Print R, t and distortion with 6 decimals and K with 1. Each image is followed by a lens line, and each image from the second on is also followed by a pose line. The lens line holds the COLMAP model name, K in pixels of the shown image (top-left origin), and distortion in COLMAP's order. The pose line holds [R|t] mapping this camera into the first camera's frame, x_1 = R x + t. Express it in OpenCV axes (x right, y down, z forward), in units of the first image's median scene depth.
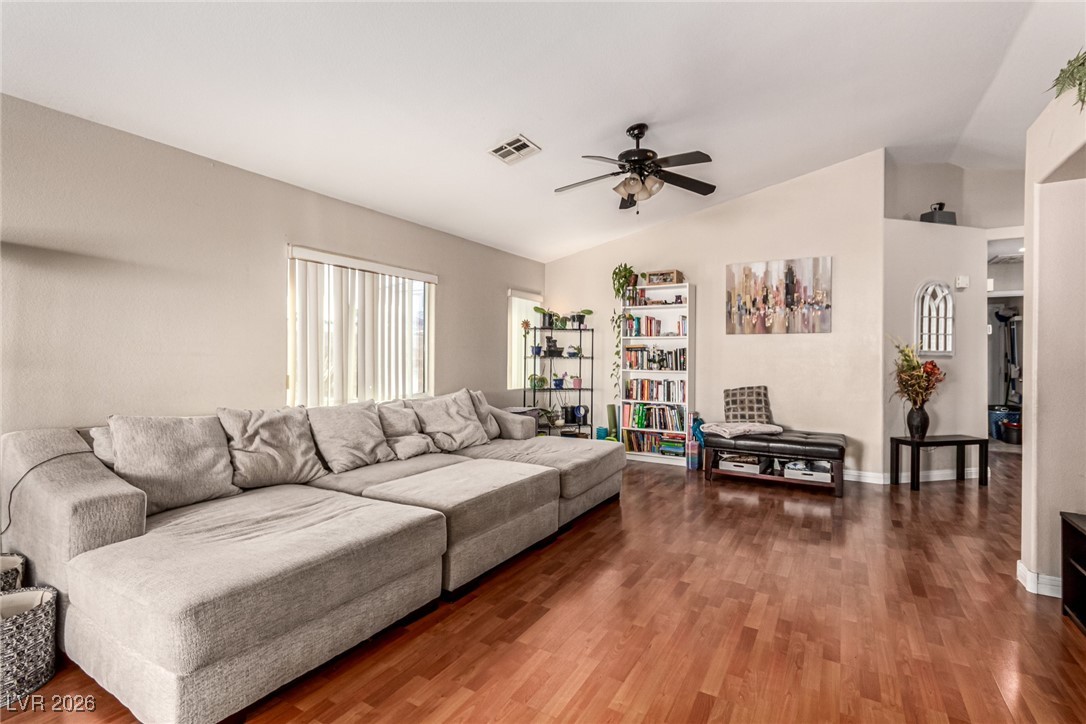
lens RADIAL K [[506.8, 0, 553.9], [0, 506.8, 356.9], [0, 0, 1]] dist [0.005593, 0.000333]
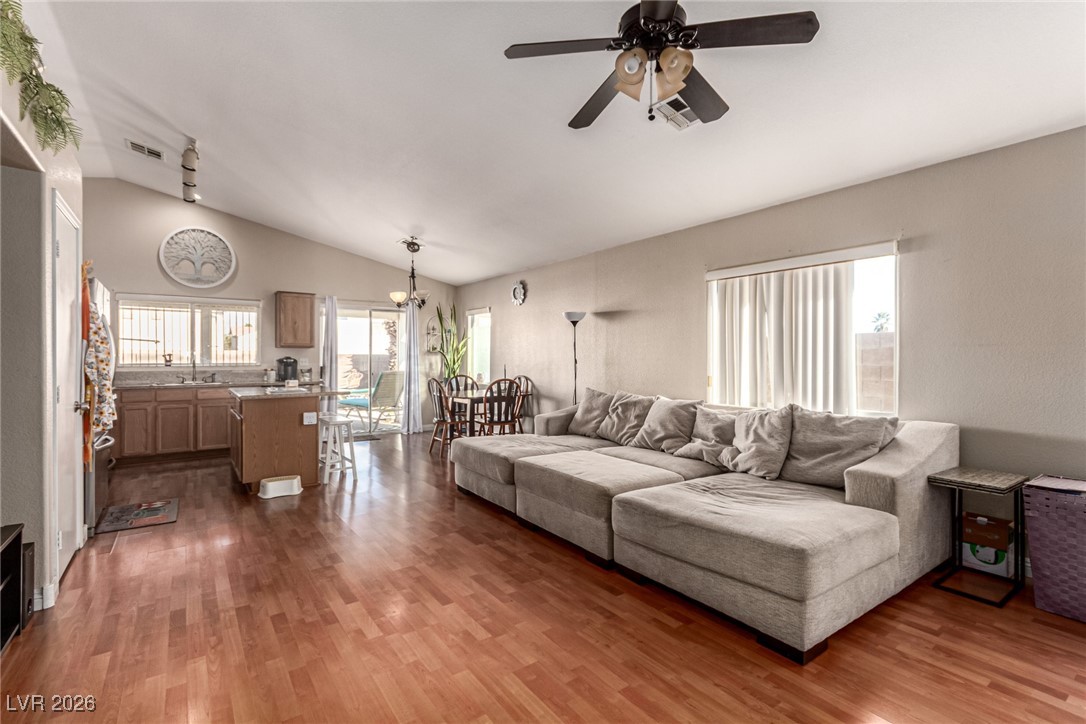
lens RADIAL K [[497.6, 0, 549.6], [0, 497.6, 355.4], [0, 0, 1]] dist [0.003751, 0.000399]
pose [[-0.410294, -0.012624, -0.911866, 0.966474], [-0.002995, 0.999917, -0.012496, 0.002995], [0.911949, -0.002396, -0.410298, 1.468965]]
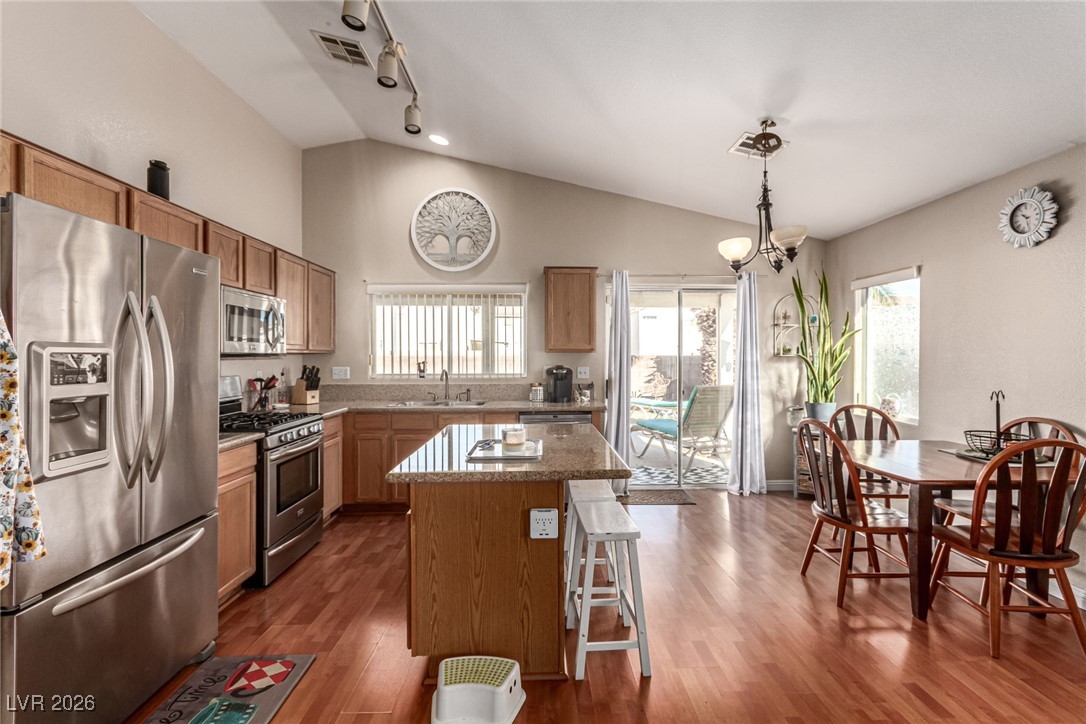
lens RADIAL K [[506.8, 0, 553.9], [0, 506.8, 356.9], [0, 0, 1]] dist [0.005593, 0.000333]
pose [[-0.847141, -0.007240, -0.531319, 0.128154], [-0.006838, 0.999973, -0.002723, -0.042454], [0.531324, 0.001327, -0.847167, 0.654957]]
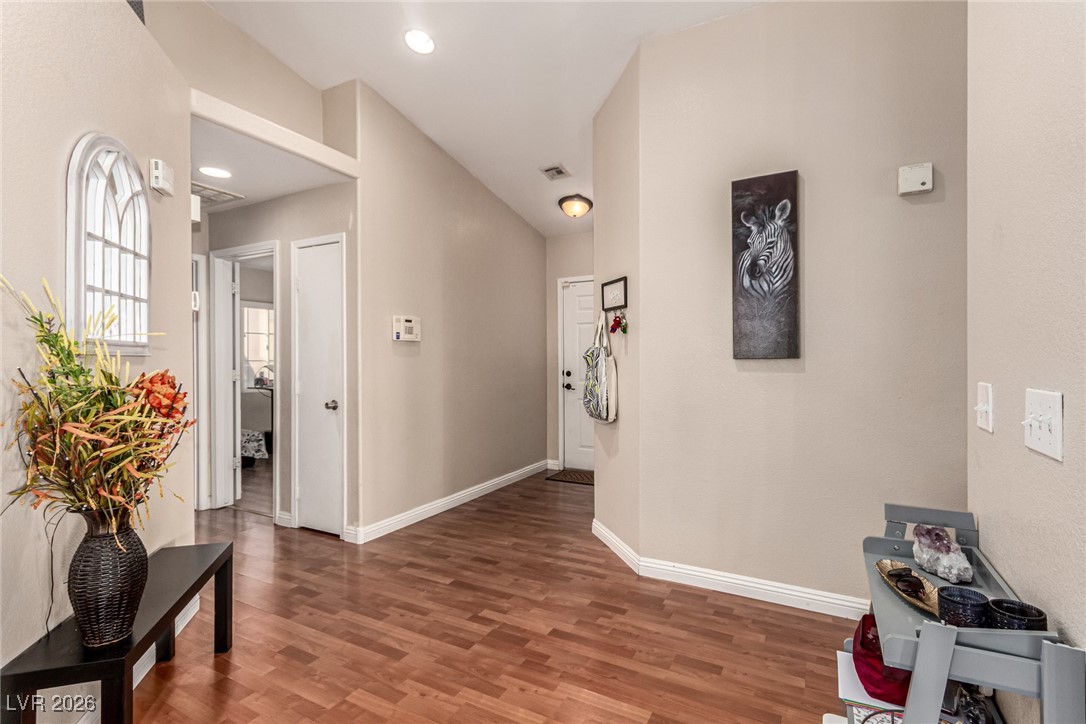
lens RADIAL K [[506.8, 0, 553.9], [0, 506.8, 356.9], [0, 0, 1]] dist [0.005593, 0.000333]
pose [[-0.034070, -0.001375, 0.999418, 0.679089], [0.004890, 0.999987, 0.001543, -0.000959], [-0.999407, 0.004939, -0.034063, 1.244877]]
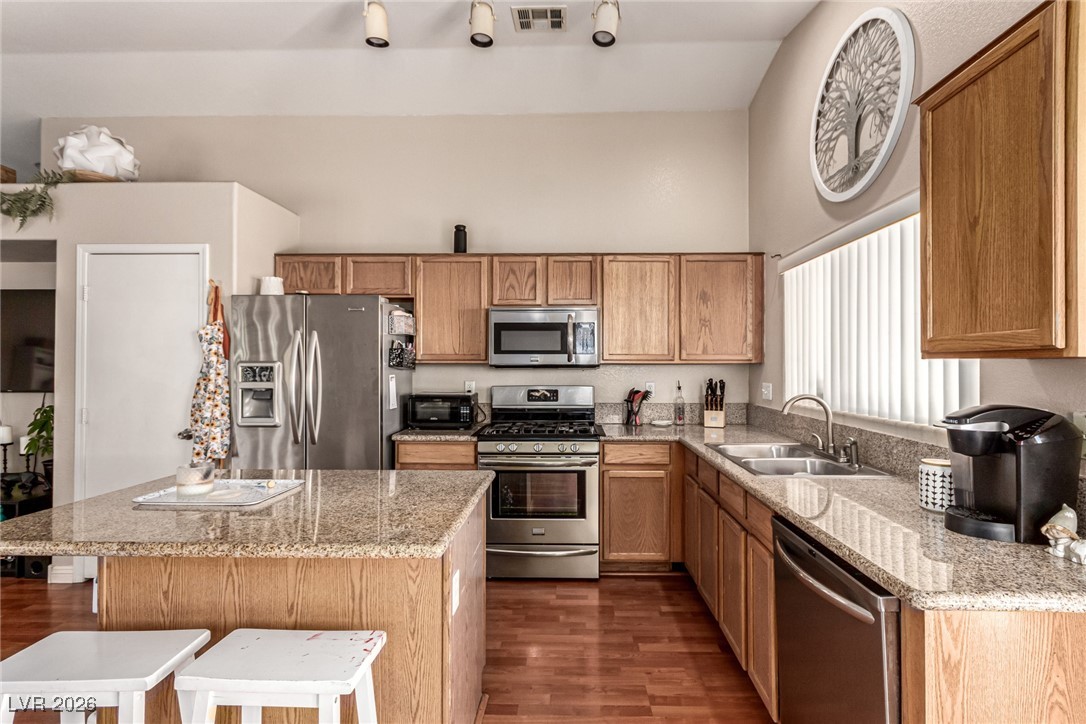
lens RADIAL K [[499.6, 0, 566.7], [0, 499.6, 360.3], [0, 0, 1]] dist [0.001158, 0.000152]
pose [[-0.500201, -0.002069, 0.865907, -1.015874], [-0.005978, 0.999982, -0.001064, -0.060011], [-0.865889, -0.005708, -0.500204, -0.181330]]
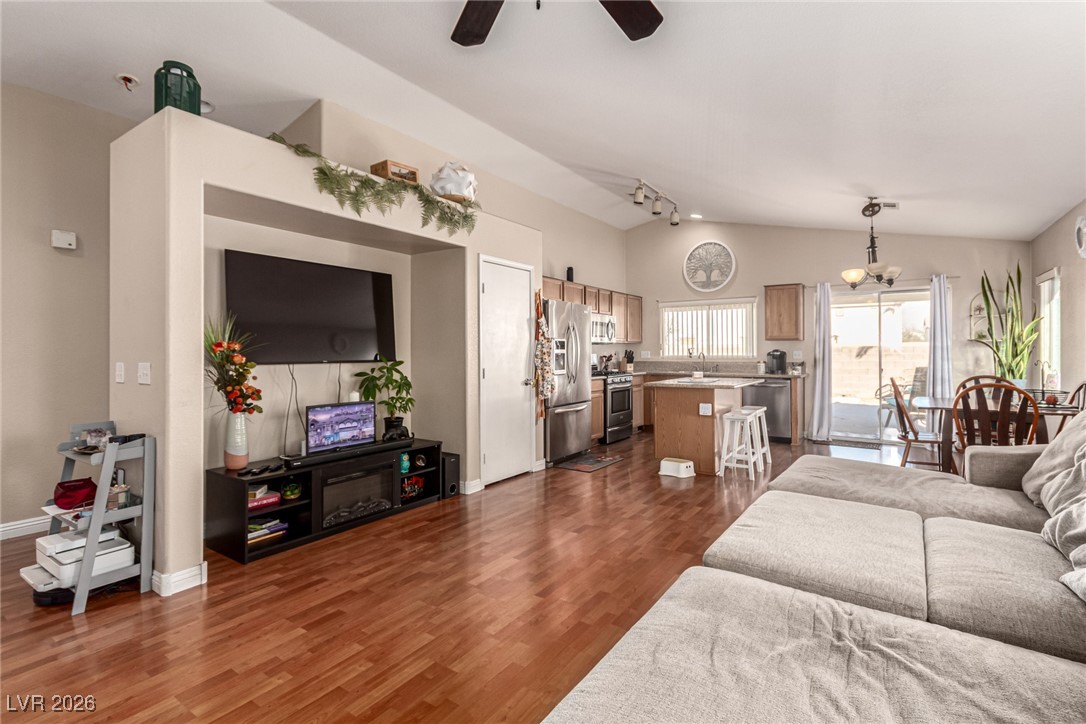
lens RADIAL K [[498.0, 0, 564.3], [0, 498.0, 350.8], [0, 0, 1]] dist [0.000986, 0.000405]
pose [[-0.998797, -0.004123, 0.048862, 0.161607], [-0.004240, 0.999988, -0.002294, -0.001178], [-0.048852, -0.002498, -0.998803, 1.816852]]
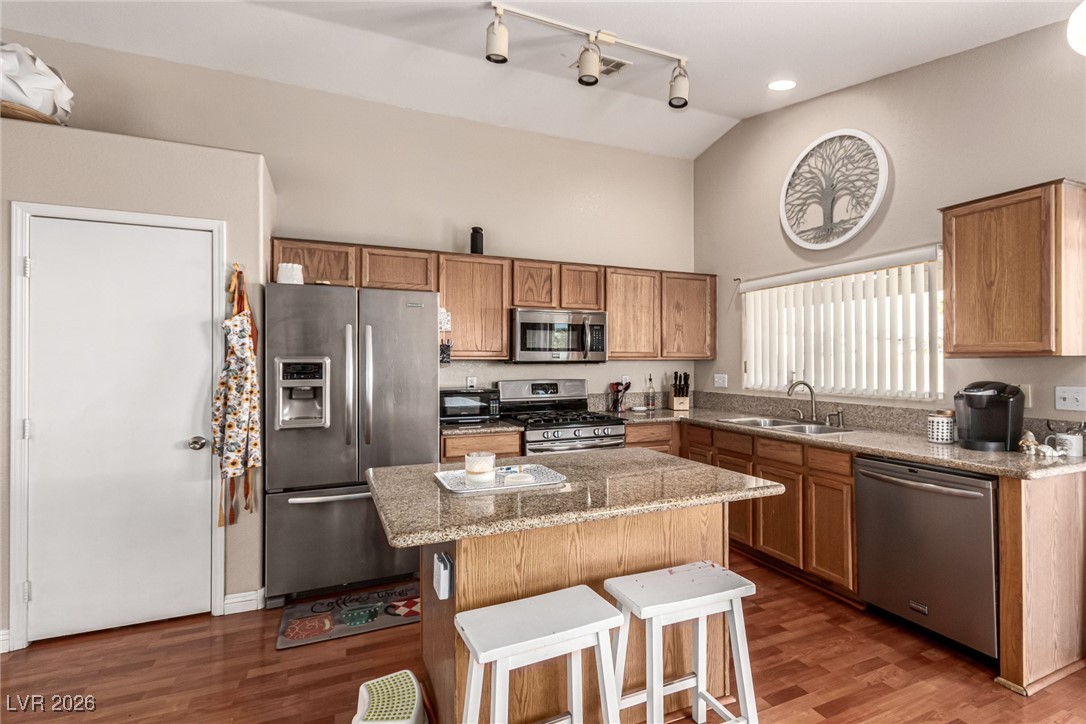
lens RADIAL K [[499.0, 0, 547.0], [0, 499.0, 359.9], [0, 0, 1]] dist [0.000836, 0.000161]
pose [[-0.809443, -0.006121, 0.587166, -0.688797], [-0.006909, 0.999976, 0.000901, -0.053349], [-0.587158, -0.003327, -0.809466, 0.421782]]
